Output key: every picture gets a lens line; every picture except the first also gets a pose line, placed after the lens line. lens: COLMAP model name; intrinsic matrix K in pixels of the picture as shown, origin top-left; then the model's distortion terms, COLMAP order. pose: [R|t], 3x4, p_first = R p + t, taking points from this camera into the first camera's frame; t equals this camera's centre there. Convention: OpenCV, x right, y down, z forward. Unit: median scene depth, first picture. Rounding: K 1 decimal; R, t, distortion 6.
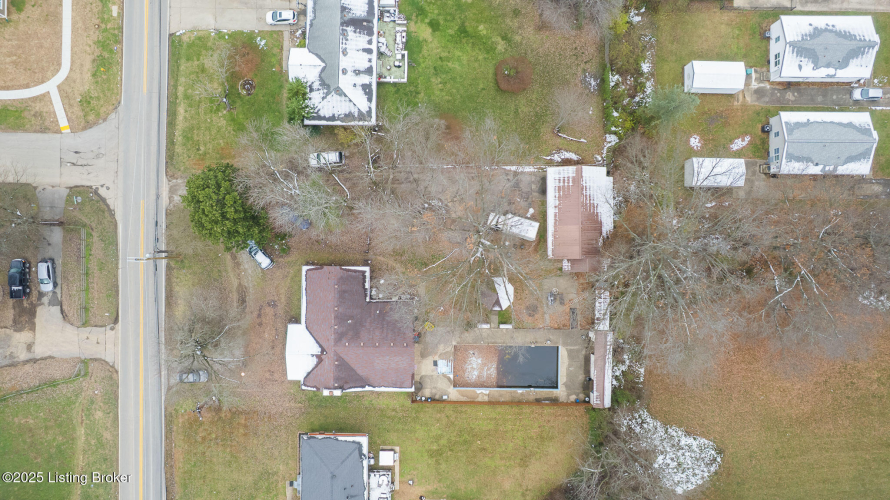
lens RADIAL K [[570.6, 0, 450.0], [0, 570.6, 251.1], [0, 0, 1]] dist [-0.069107, 0.056586]
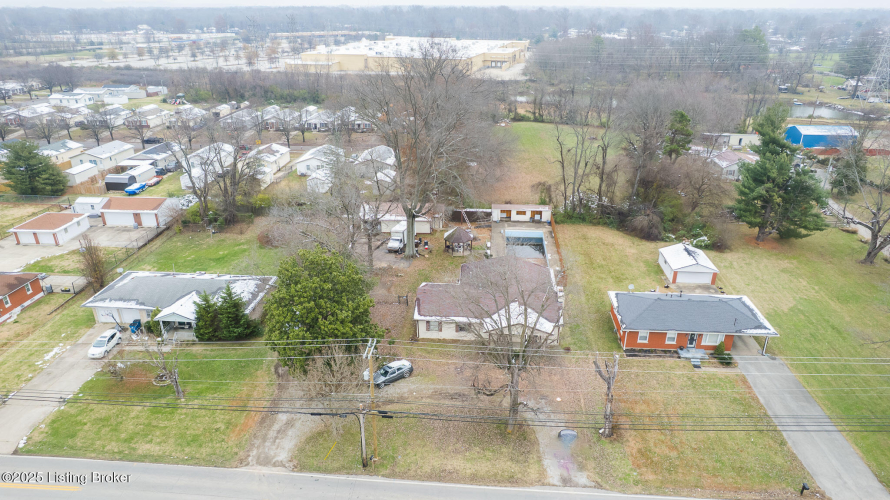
lens RADIAL K [[570.6, 0, 447.9], [0, 570.6, 249.2], [0, 0, 1]] dist [-0.069107, 0.056586]
pose [[0.065695, -0.406280, 0.911384, -0.938747], [0.997839, 0.025387, -0.060610, 0.119442], [0.001487, 0.913396, 0.407070, 0.545710]]
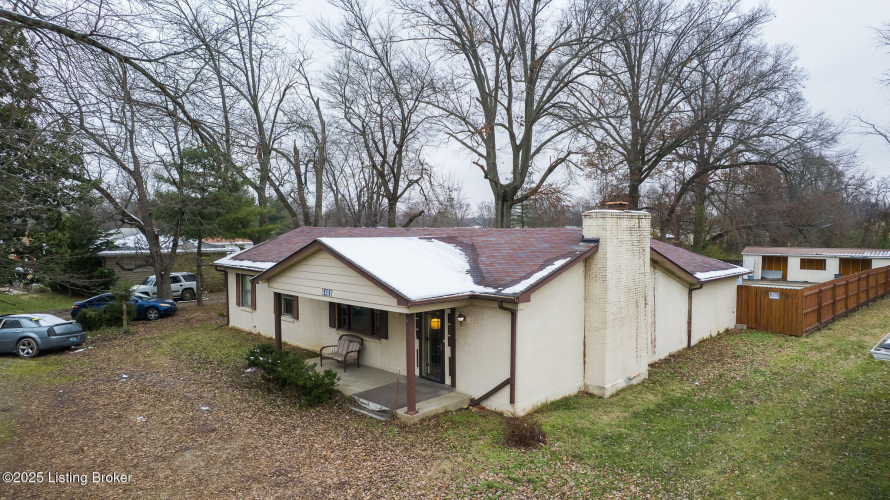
lens RADIAL K [[570.6, 0, 448.6], [0, 570.6, 253.0], [0, 0, 1]] dist [-0.069107, 0.056586]
pose [[0.702953, -0.057197, 0.708933, -0.381217], [0.710814, 0.022162, -0.703030, 0.333082], [0.024499, 0.998117, 0.056235, 0.935452]]
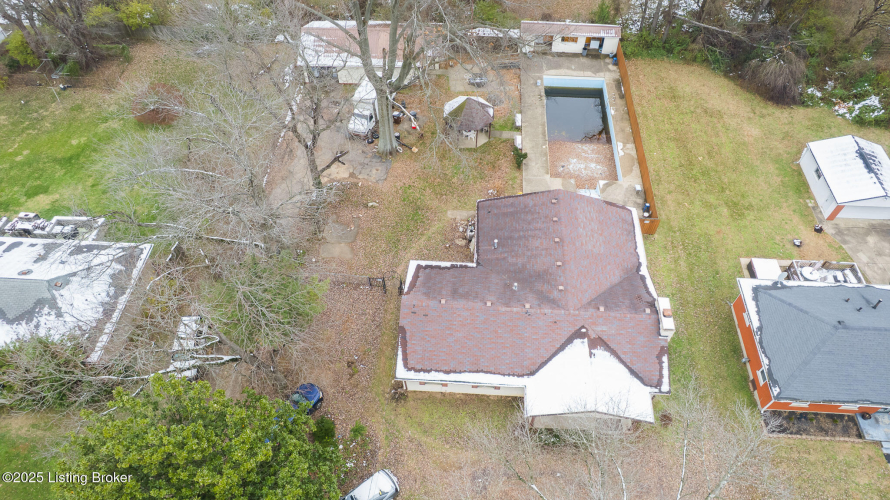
lens RADIAL K [[570.6, 0, 450.8], [0, 570.6, 249.3], [0, 0, 1]] dist [-0.069107, 0.056586]
pose [[0.045273, -0.795811, 0.603850, -0.432916], [0.998971, 0.034471, -0.029467, 0.076671], [0.002635, 0.604563, 0.796553, 0.553799]]
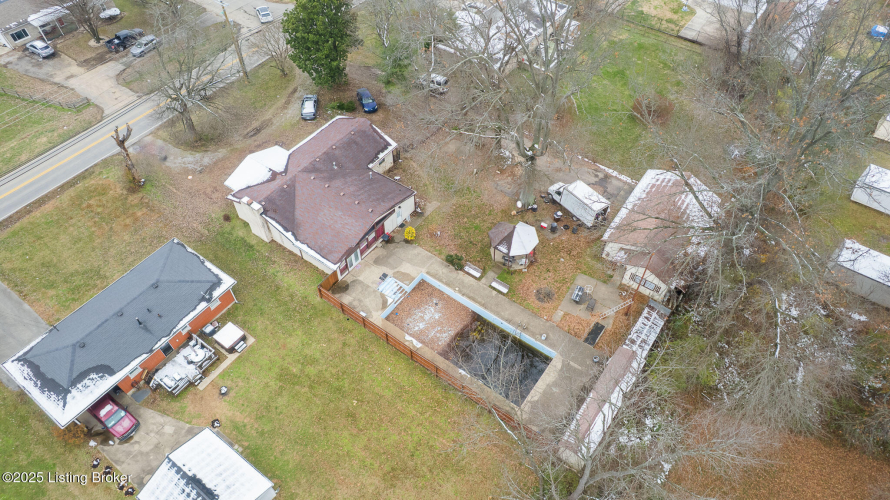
lens RADIAL K [[570.6, 0, 450.2], [0, 570.6, 247.6], [0, 0, 1]] dist [-0.069107, 0.056586]
pose [[0.818571, 0.438977, -0.370460, 0.279340], [-0.574405, 0.624606, -0.529080, 0.492984], [-0.000863, 0.645884, 0.763435, 0.450885]]
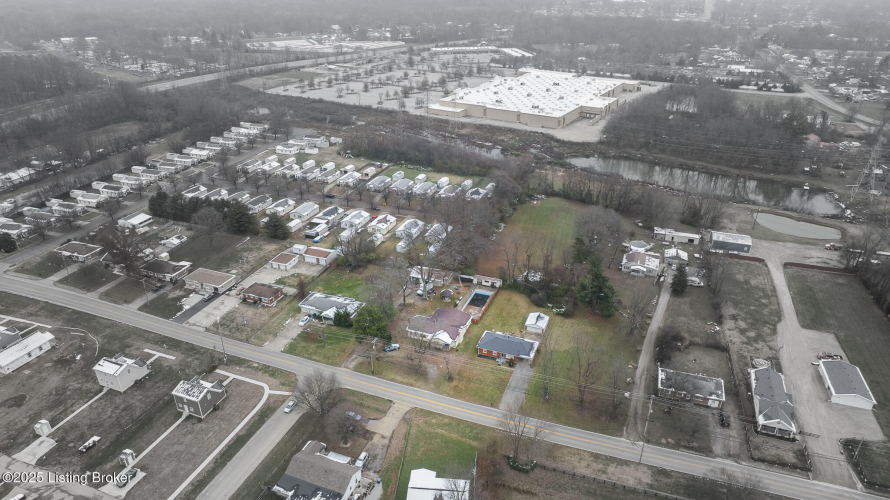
lens RADIAL K [[570.6, 0, 446.5], [0, 570.6, 249.0], [0, 0, 1]] dist [-0.069107, 0.056586]
pose [[0.352194, -0.427807, 0.832431, -1.912158], [0.935899, 0.154141, -0.316753, 0.830596], [0.007197, 0.890630, 0.454671, -0.331132]]
